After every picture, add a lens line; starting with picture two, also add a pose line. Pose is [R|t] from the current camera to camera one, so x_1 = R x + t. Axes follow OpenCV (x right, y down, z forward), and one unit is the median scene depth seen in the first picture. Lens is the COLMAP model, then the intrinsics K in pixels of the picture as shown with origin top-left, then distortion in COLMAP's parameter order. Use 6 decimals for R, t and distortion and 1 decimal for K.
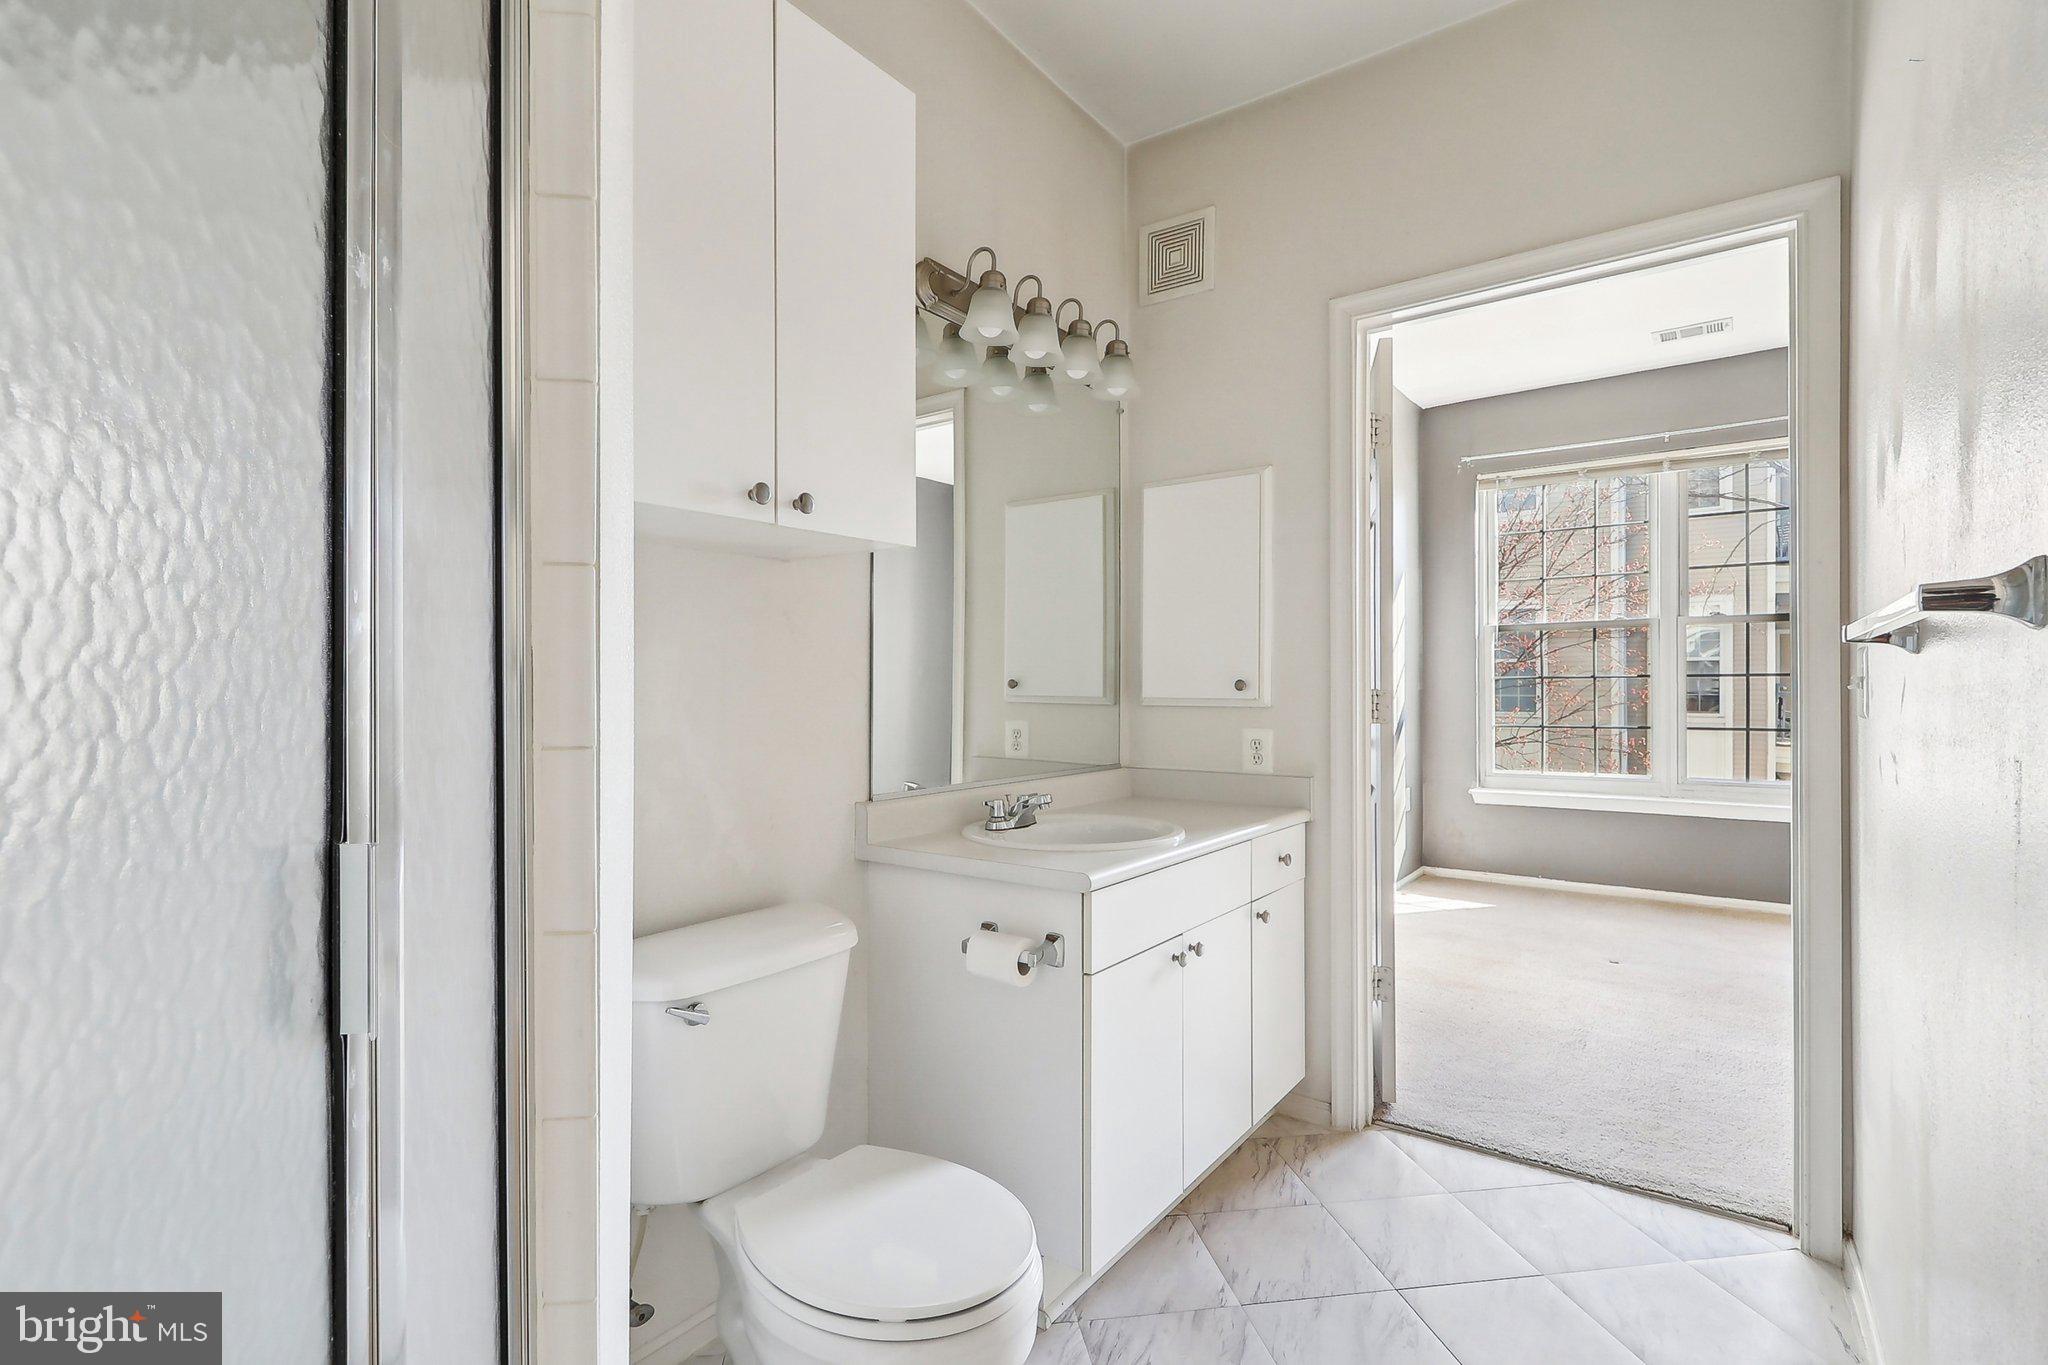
lens RADIAL K [[949.8, 0, 1023.3], [0, 949.8, 688.3], [0, 0, 1]] dist [0.000642, -0.001712]
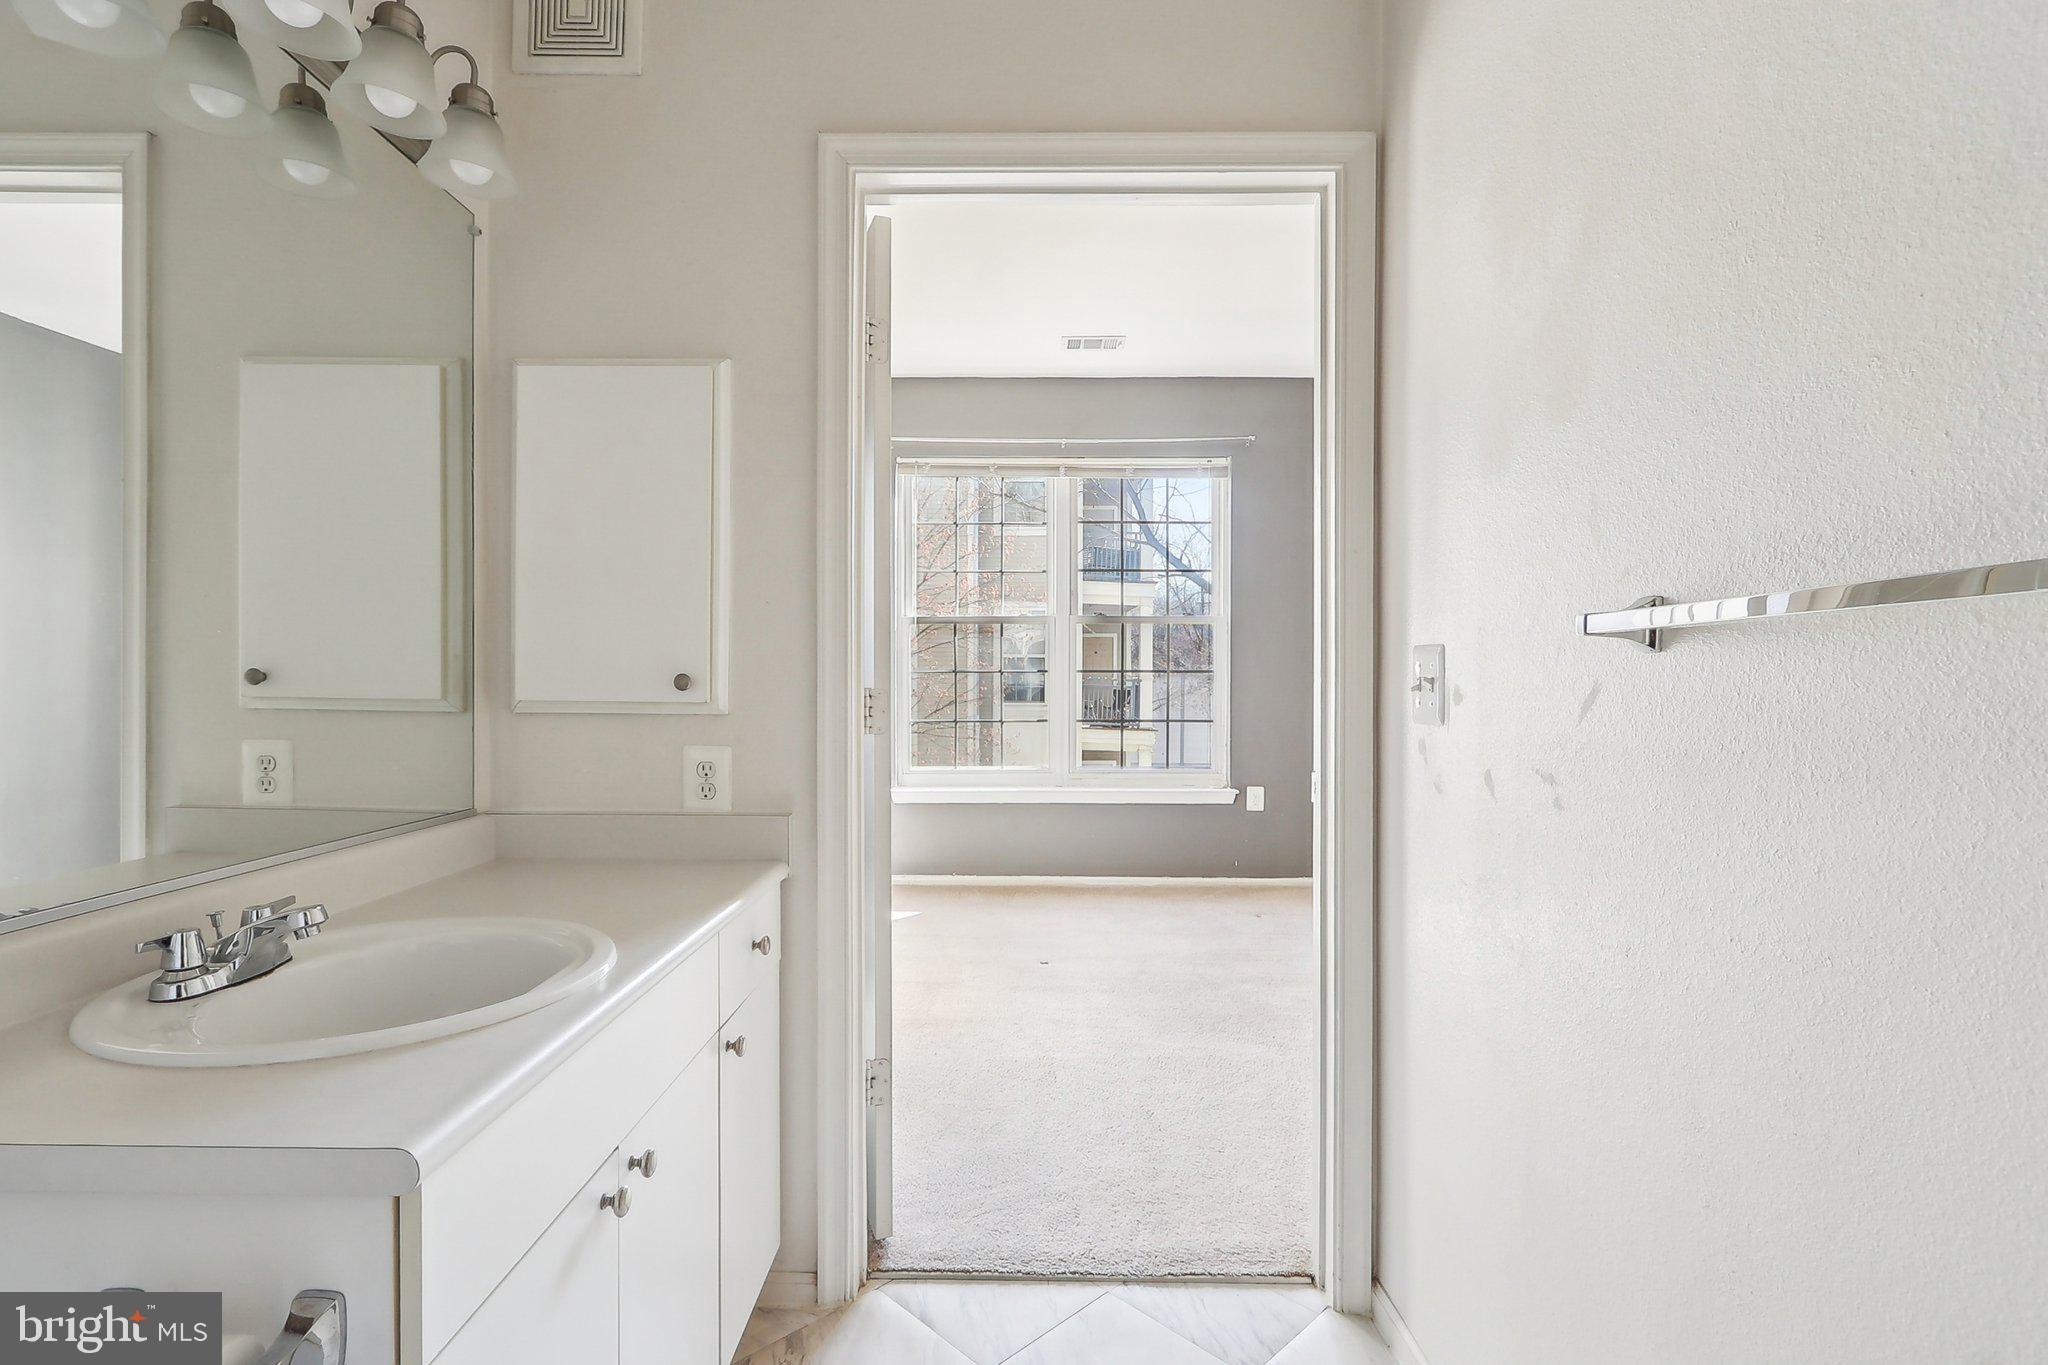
lens RADIAL K [[949.8, 0, 1006.8], [0, 949.8, 688.2], [0, 0, 1]] dist [0.000642, -0.001712]
pose [[0.810596, -0.000314, 0.585605, 0.023937], [-0.005527, 0.999951, 0.008186, -0.005838], [-0.585579, -0.009873, 0.810555, 0.337047]]
